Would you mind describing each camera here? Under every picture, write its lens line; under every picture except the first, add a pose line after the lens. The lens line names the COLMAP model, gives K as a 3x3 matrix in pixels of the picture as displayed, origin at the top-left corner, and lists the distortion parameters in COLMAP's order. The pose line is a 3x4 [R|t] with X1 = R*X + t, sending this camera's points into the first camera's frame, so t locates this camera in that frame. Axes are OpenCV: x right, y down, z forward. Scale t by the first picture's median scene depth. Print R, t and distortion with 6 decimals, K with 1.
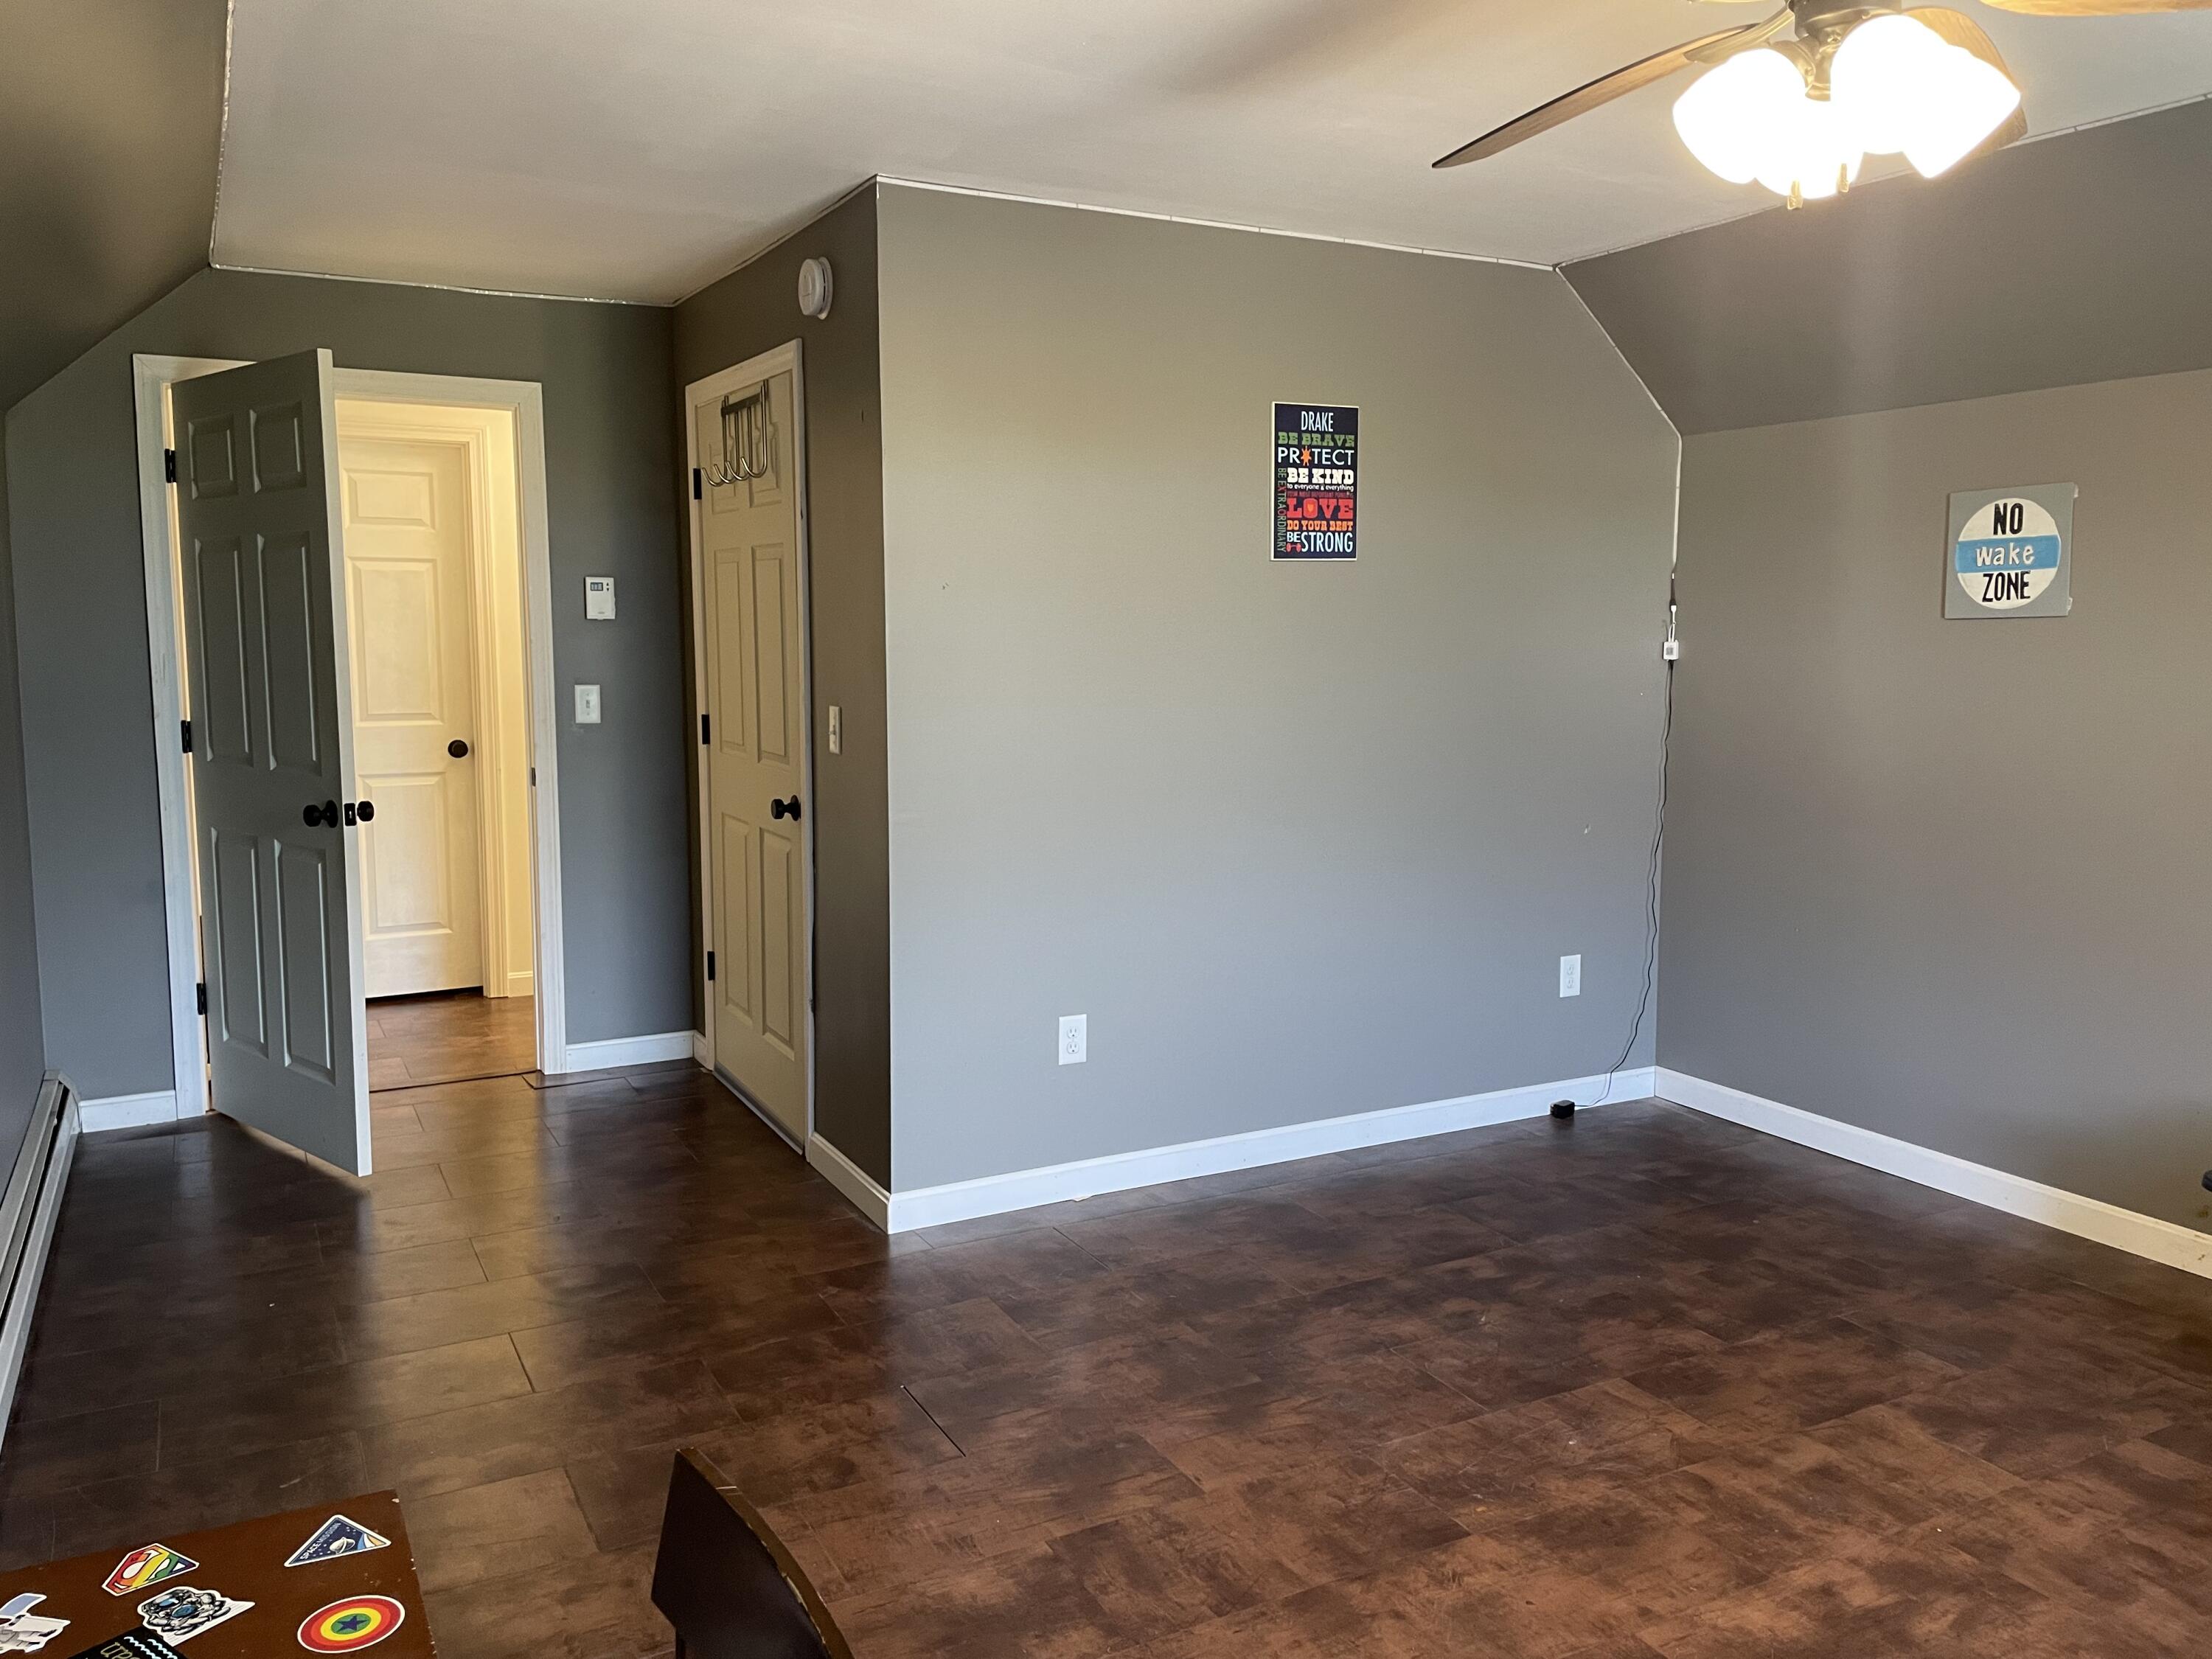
lens RADIAL K [[1672.1, 0, 1106.5], [0, 1672.1, 825.7], [0, 0, 1]] dist [0.002066, -0.007546]
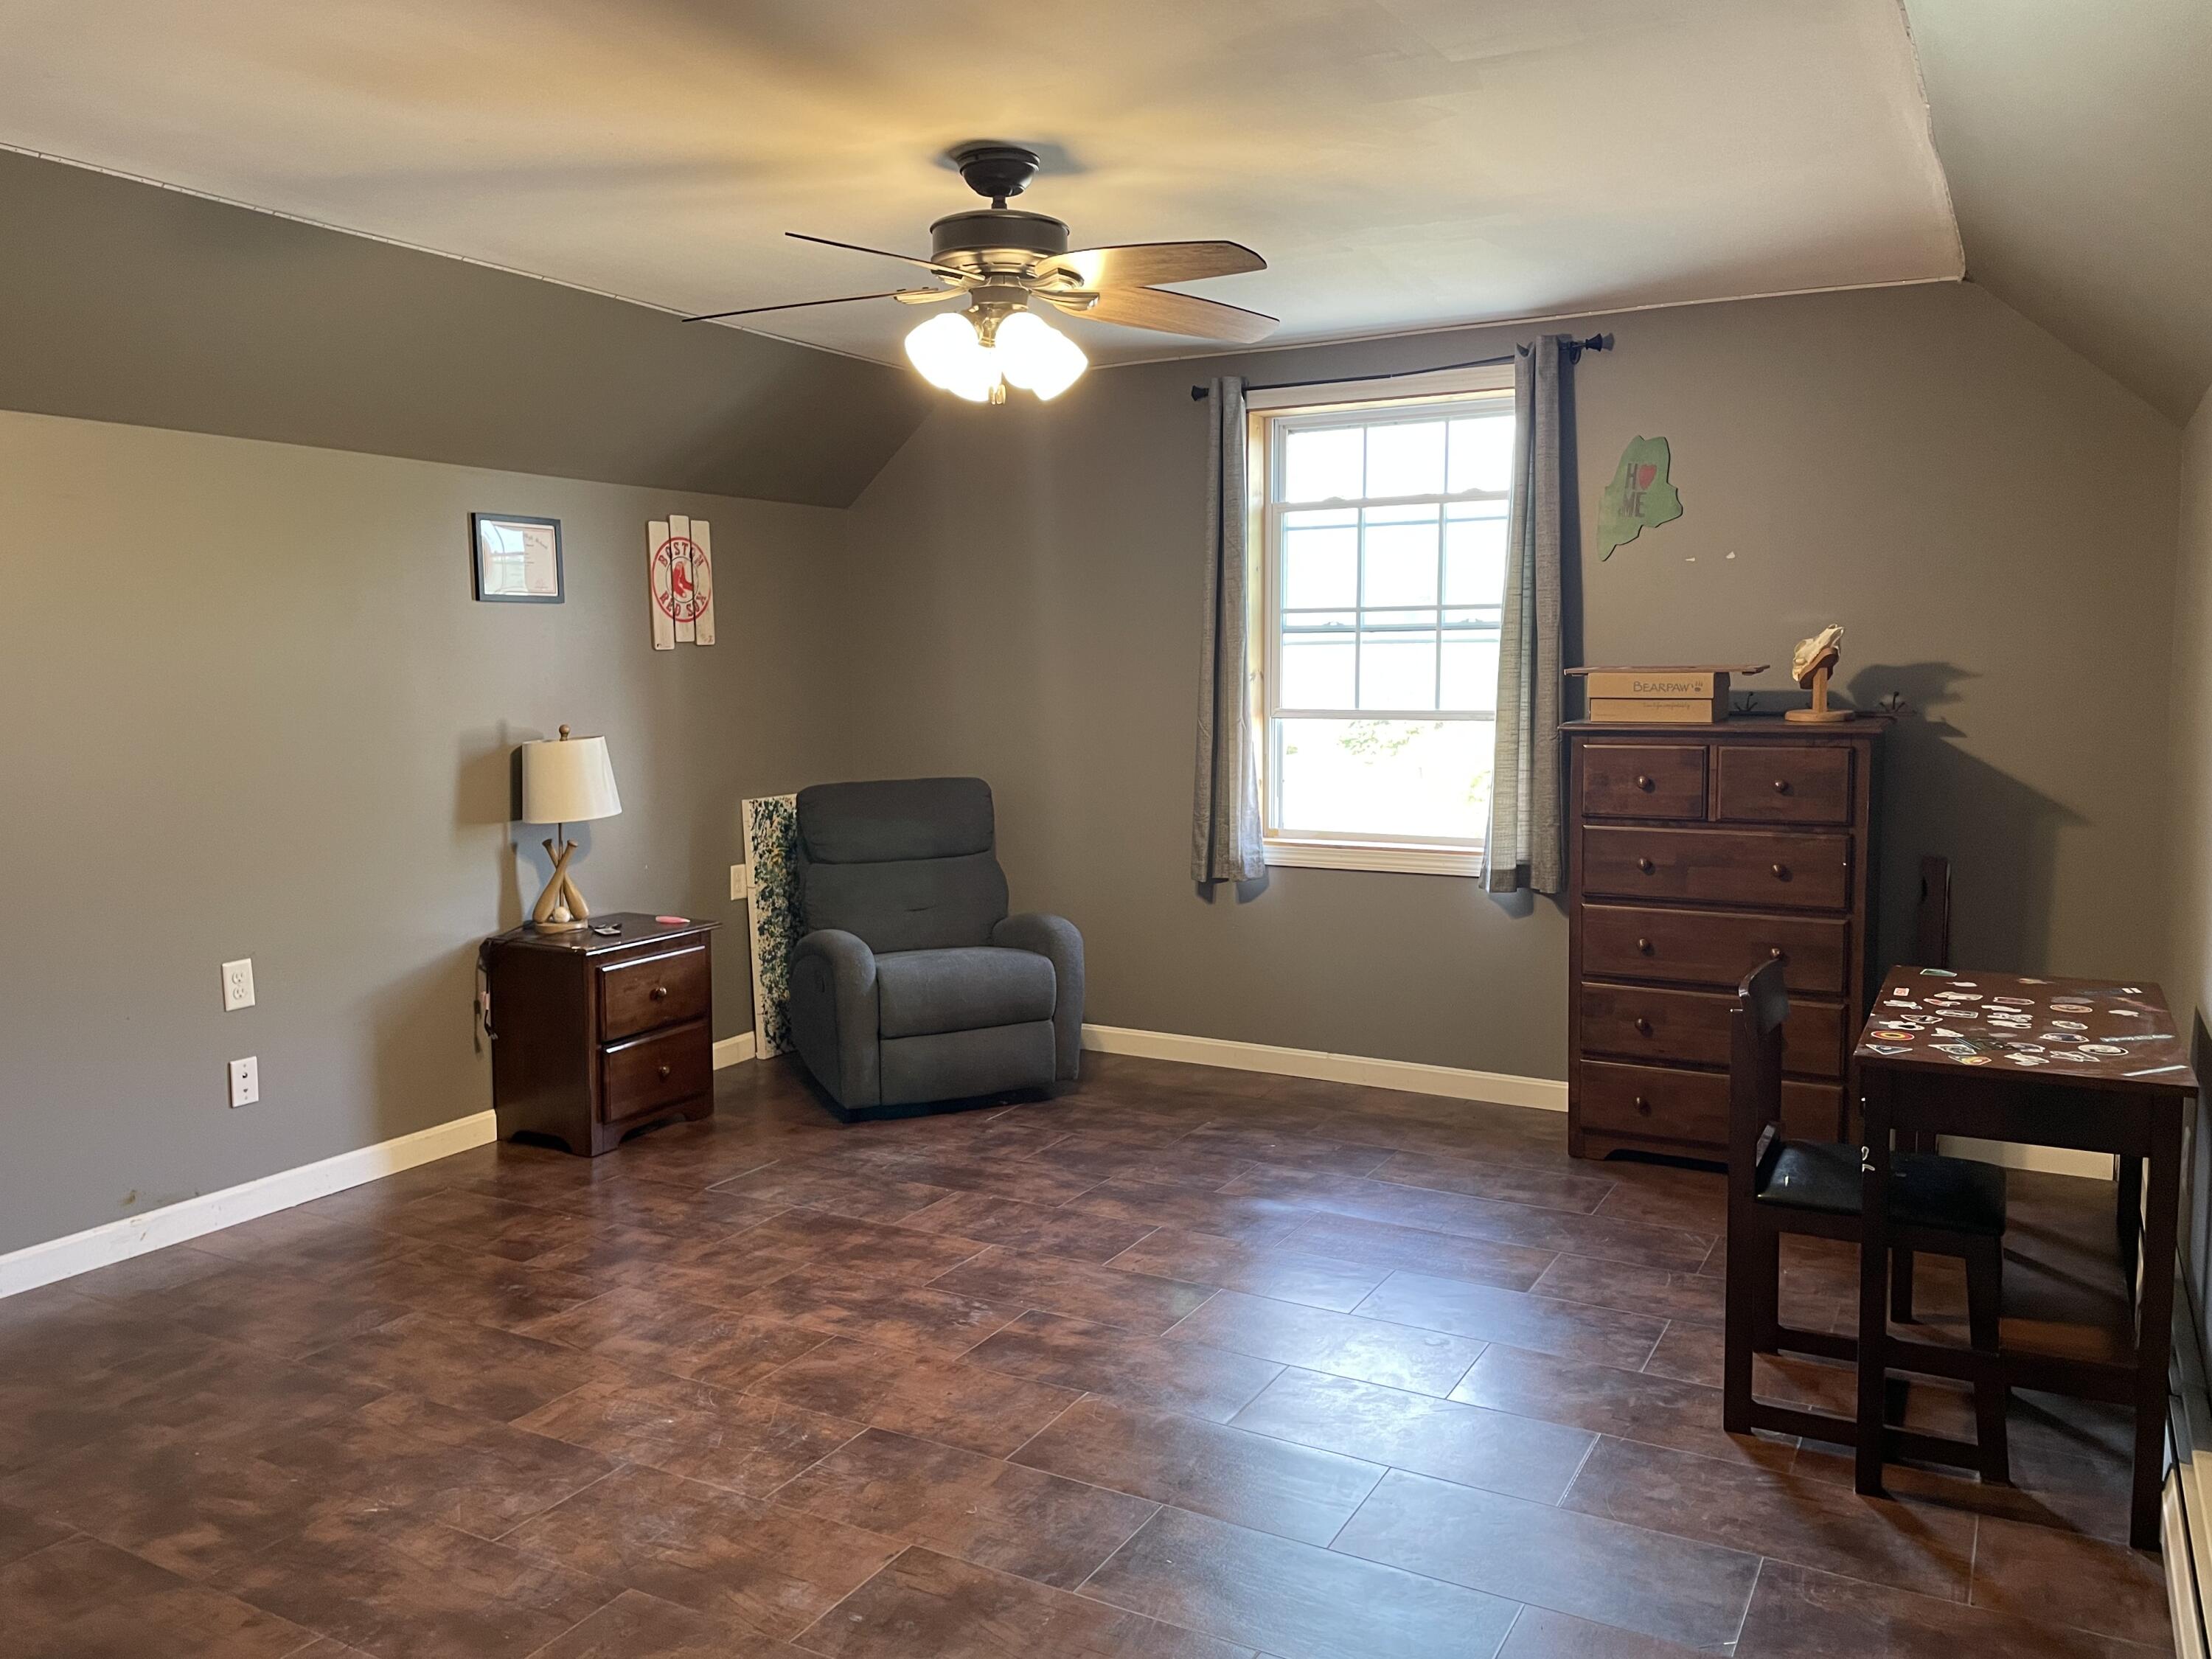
lens RADIAL K [[1672.1, 0, 1105.1], [0, 1672.1, 825.8], [0, 0, 1]] dist [0.002066, -0.007546]
pose [[-0.555144, -0.082594, 0.827644, -0.733182], [0.100804, 0.981042, 0.165517, -0.156334], [-0.825623, 0.175316, -0.536293, 1.273528]]
